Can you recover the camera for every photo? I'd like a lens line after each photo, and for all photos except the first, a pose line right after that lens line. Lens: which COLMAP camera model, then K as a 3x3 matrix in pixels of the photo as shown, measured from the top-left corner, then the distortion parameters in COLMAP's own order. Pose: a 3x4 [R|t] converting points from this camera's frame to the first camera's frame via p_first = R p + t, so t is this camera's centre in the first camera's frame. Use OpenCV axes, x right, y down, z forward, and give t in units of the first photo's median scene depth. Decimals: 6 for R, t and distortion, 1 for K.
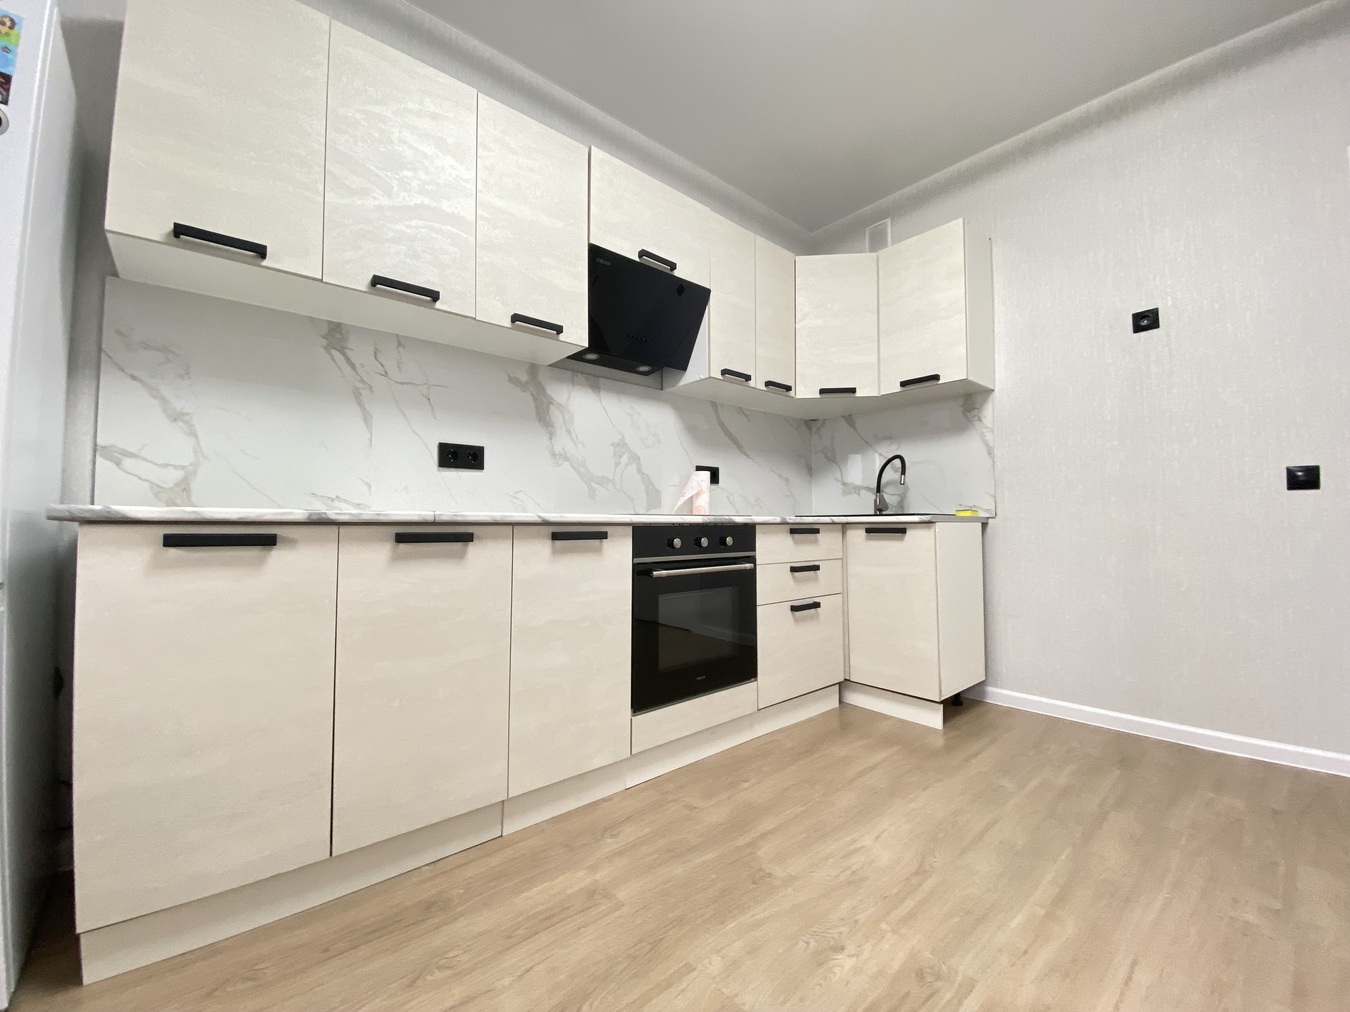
lens RADIAL K [[546.9, 0, 670.6], [0, 546.9, 500.8], [0, 0, 1]] dist [0.028434, -0.026448]
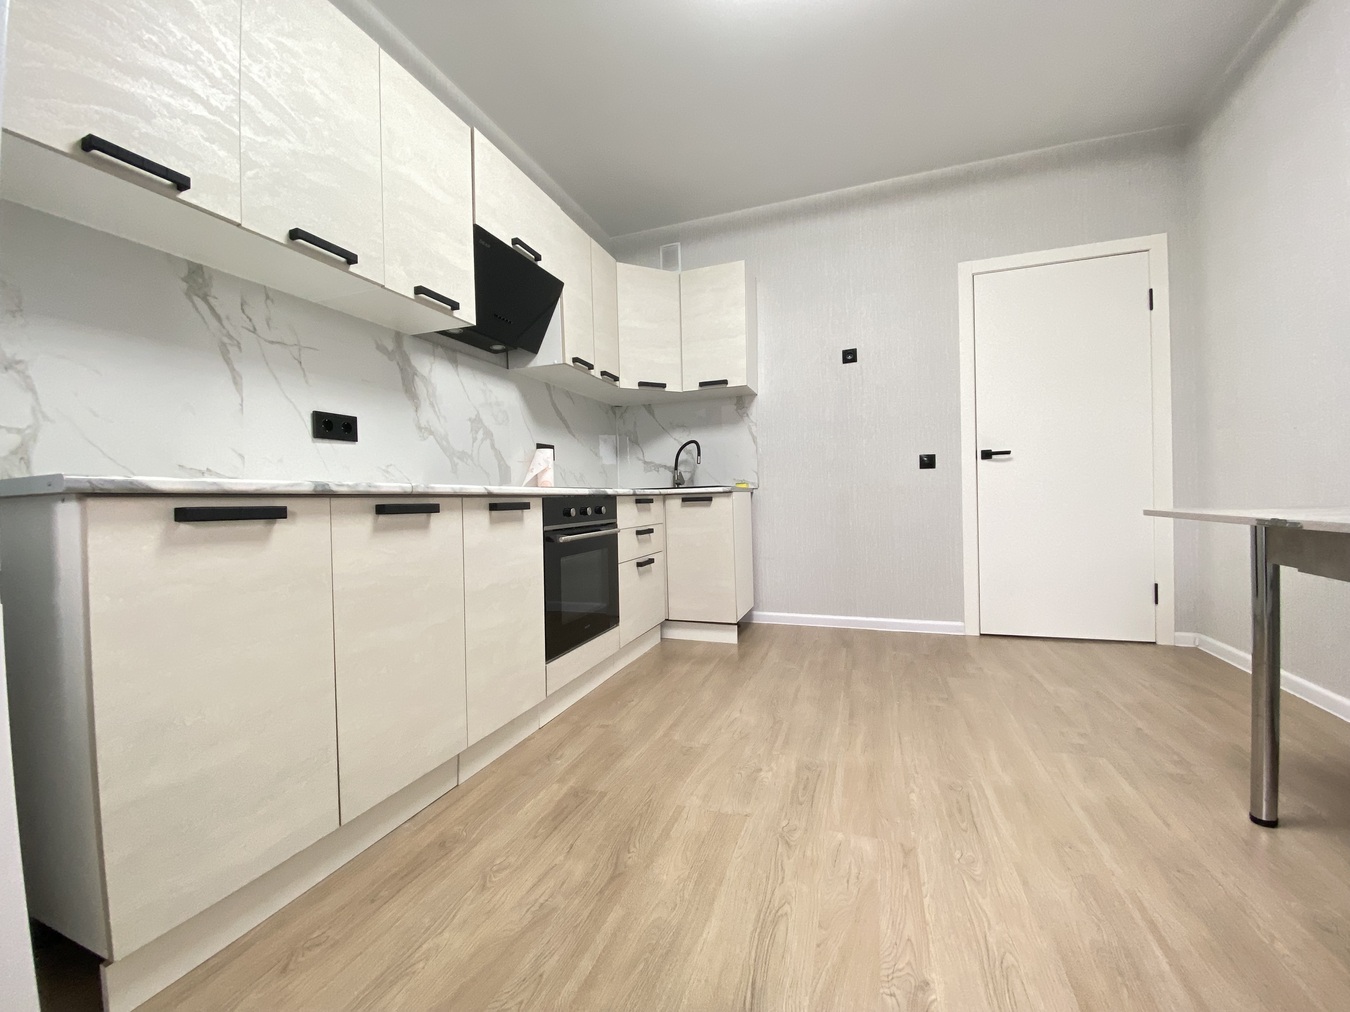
lens RADIAL K [[546.9, 0, 670.6], [0, 546.9, 500.8], [0, 0, 1]] dist [0.028434, -0.026448]
pose [[0.870635, -0.021983, 0.491439, -0.393488], [0.002303, 0.999172, 0.040614, 0.008434], [-0.491925, -0.034229, 0.869965, -0.105525]]
